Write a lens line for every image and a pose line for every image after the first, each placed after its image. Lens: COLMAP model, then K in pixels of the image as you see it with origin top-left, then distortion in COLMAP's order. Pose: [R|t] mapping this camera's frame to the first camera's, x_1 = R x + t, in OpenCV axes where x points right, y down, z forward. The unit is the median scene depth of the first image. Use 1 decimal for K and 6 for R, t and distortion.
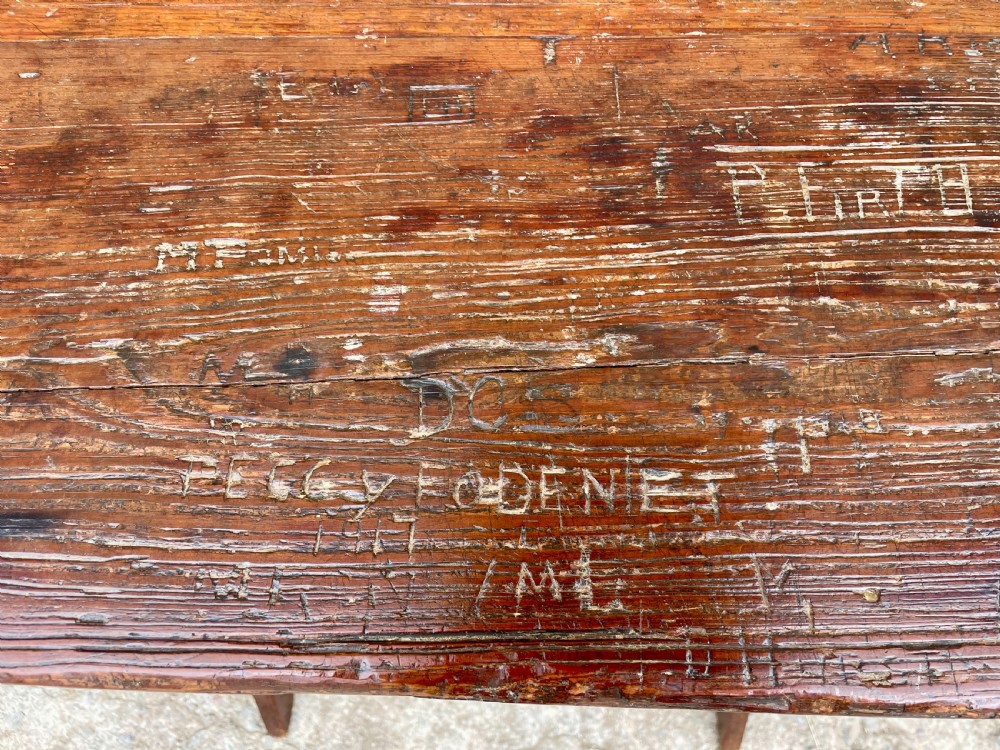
lens RADIAL K [[766.1, 0, 509.3], [0, 766.1, 387.0], [0, 0, 1]] dist [0.056801, -0.087918]
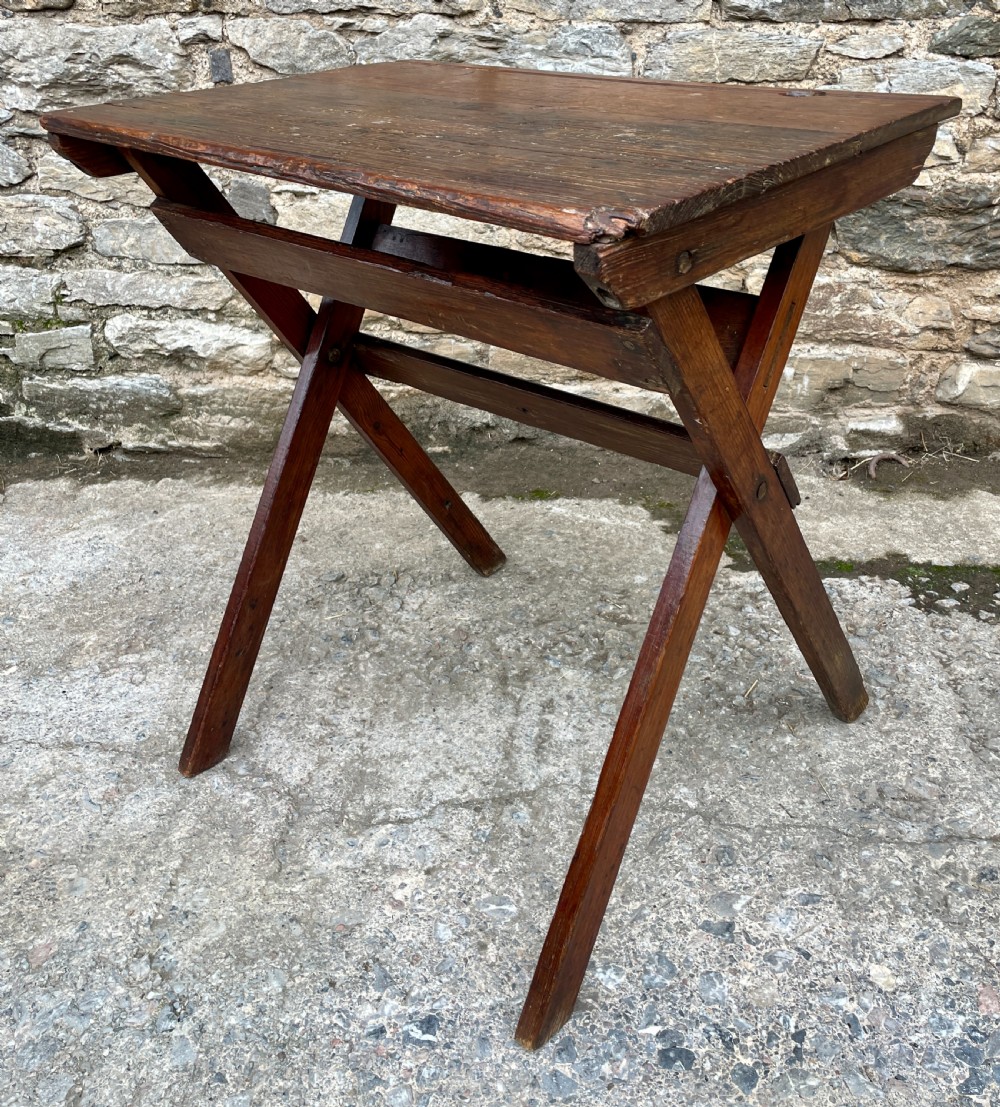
lens RADIAL K [[1073.5, 0, 522.5], [0, 1073.5, 419.5], [0, 0, 1]] dist [0.029758, 0.000000]
pose [[0.996550, 0.030535, -0.077175, 0.330282], [-0.075218, 0.725323, -0.684287, 3.141433], [0.035082, 0.687731, 0.725118, -0.852194]]
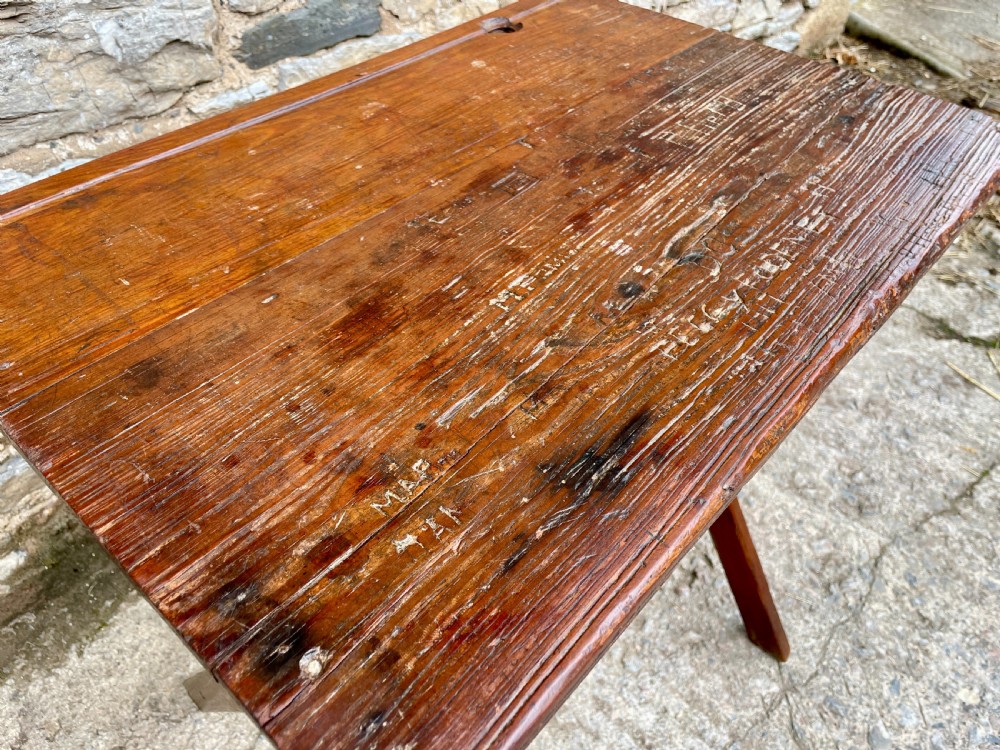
lens RADIAL K [[766.1, 0, 500.1], [0, 766.1, 380.0], [0, 0, 1]] dist [0.056801, -0.087918]
pose [[0.641658, -0.505859, 0.576526, -1.372193], [0.691746, 0.706367, -0.150110, 0.140766], [-0.331304, 0.495129, 0.803172, -0.042589]]
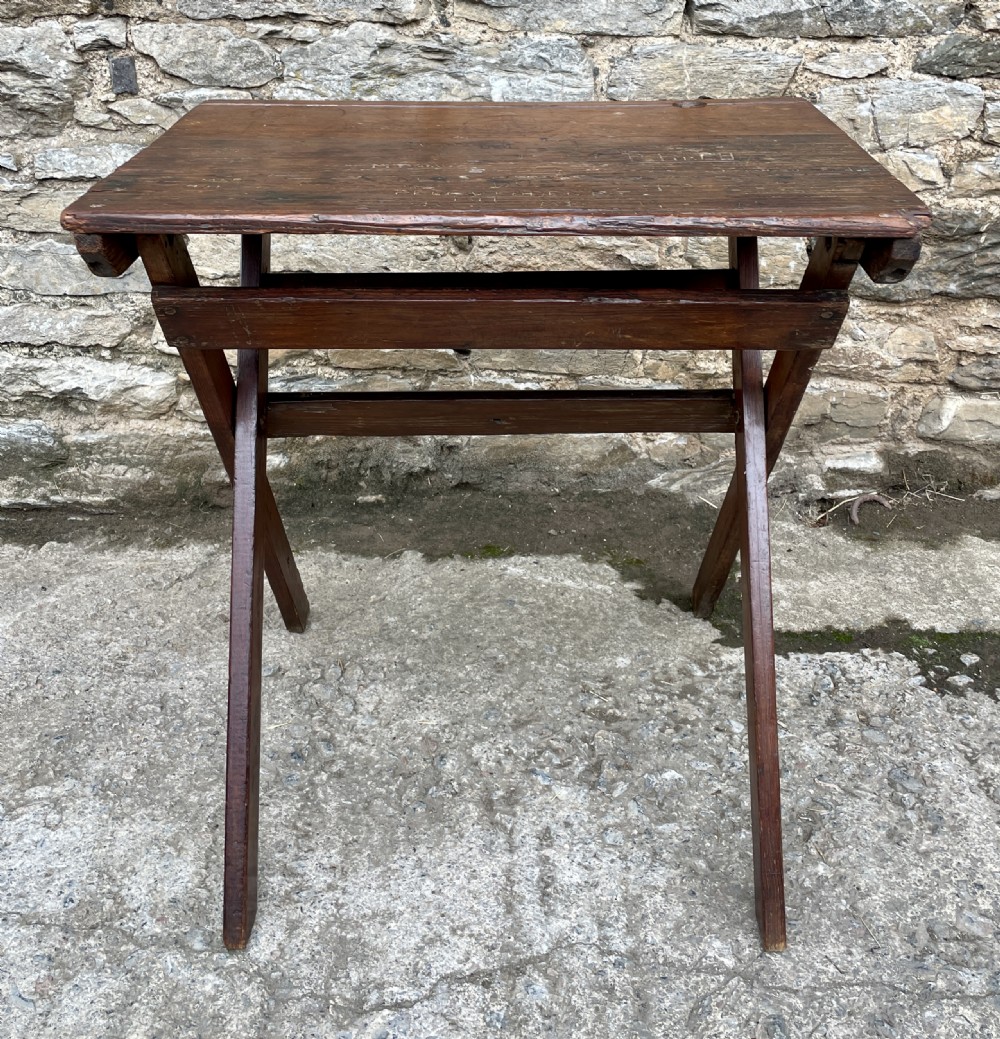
lens RADIAL K [[1193.3, 0, 488.0], [0, 1193.3, 335.2], [0, 0, 1]] dist [0.018701, 0.000000]
pose [[0.999757, 0.013745, 0.017221, -0.178942], [0.002468, 0.706791, -0.707418, 2.724810], [-0.021895, 0.707289, 0.706585, -1.142891]]
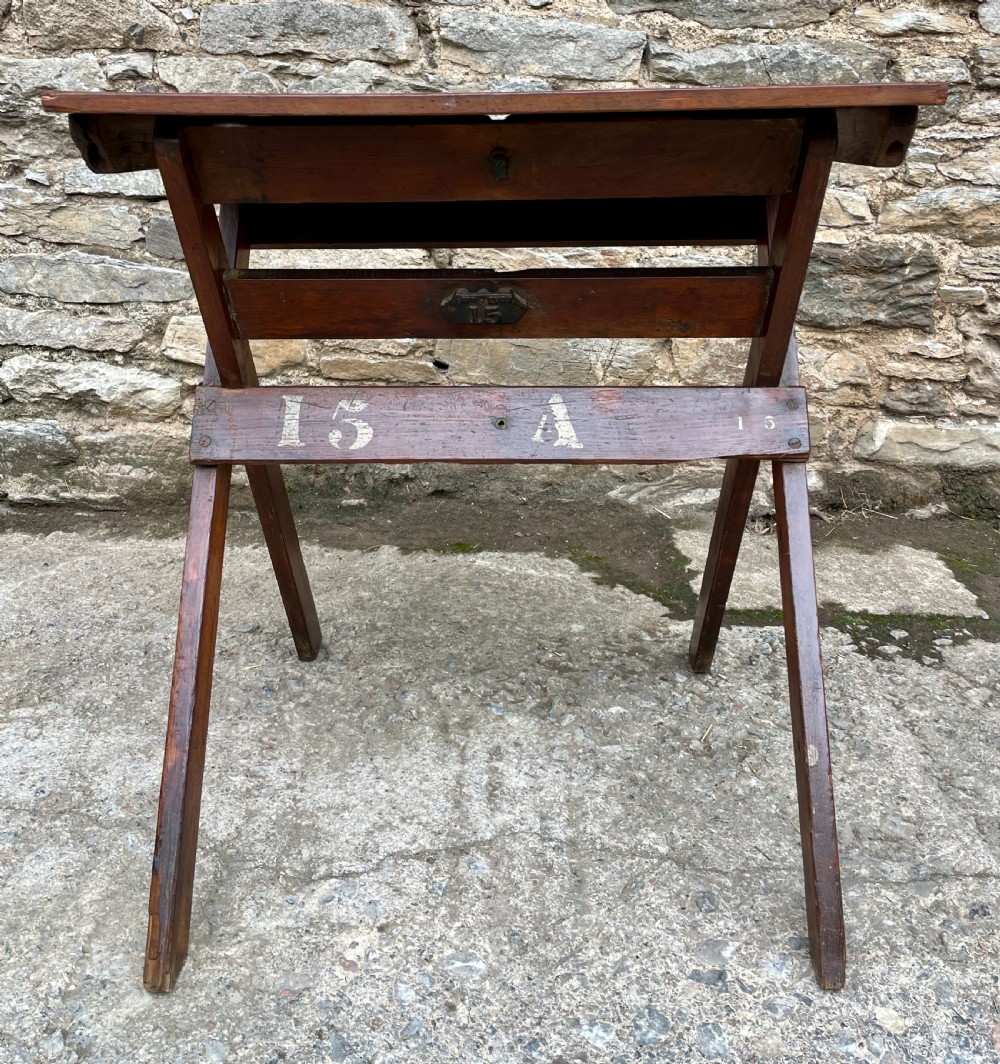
lens RADIAL K [[1078.4, 0, 492.0], [0, 1078.4, 379.3], [0, 0, 1]] dist [0.020146, 0.000000]
pose [[0.998968, 0.041704, 0.017999, -0.020212], [-0.011839, 0.621612, -0.783236, 3.305903], [-0.043852, 0.782214, 0.621464, -0.504282]]
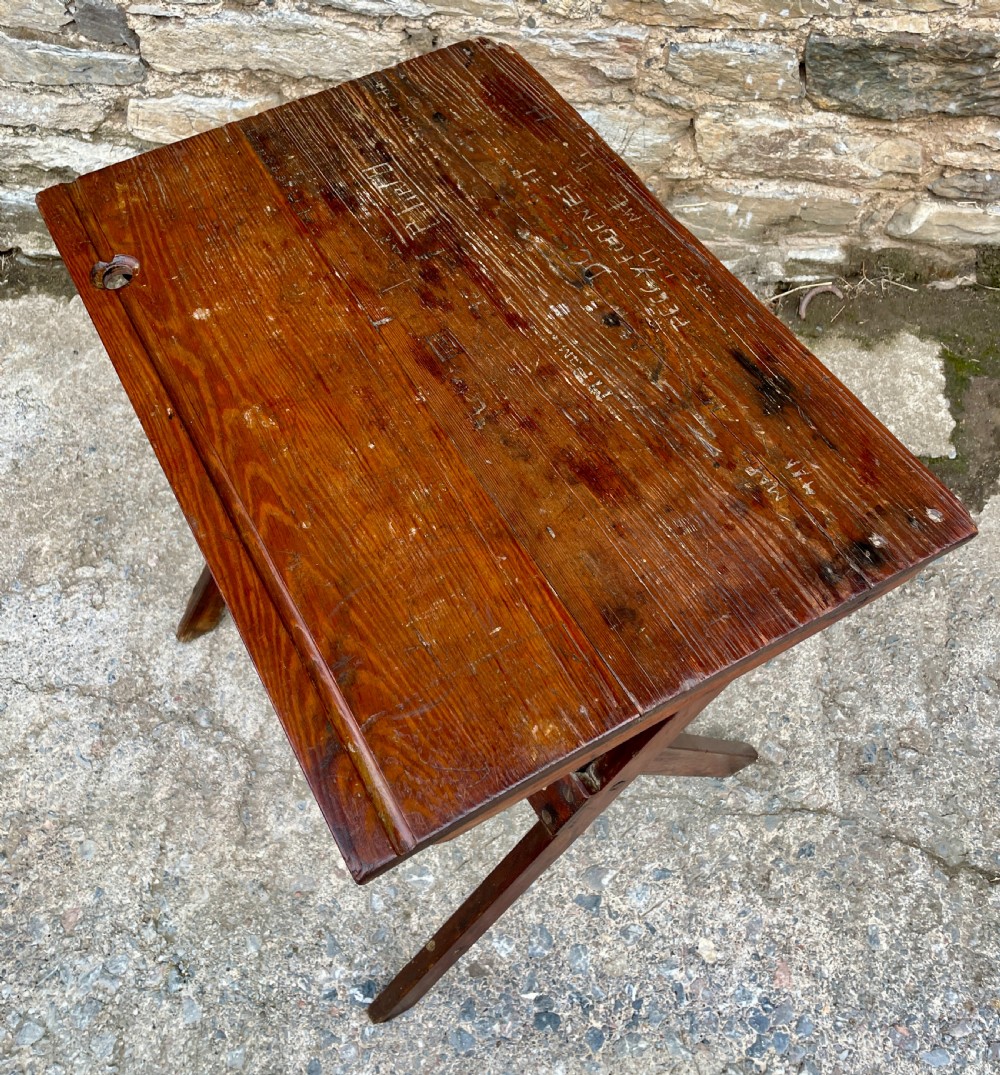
lens RADIAL K [[1032.3, 0, 476.7], [0, 1032.3, 471.5], [0, 0, 1]] dist [0.036344, 0.000000]
pose [[0.997175, 0.058926, -0.046573, 0.368745], [-0.065351, 0.986325, -0.151299, 0.851067], [0.037021, 0.153915, 0.987390, -1.749457]]
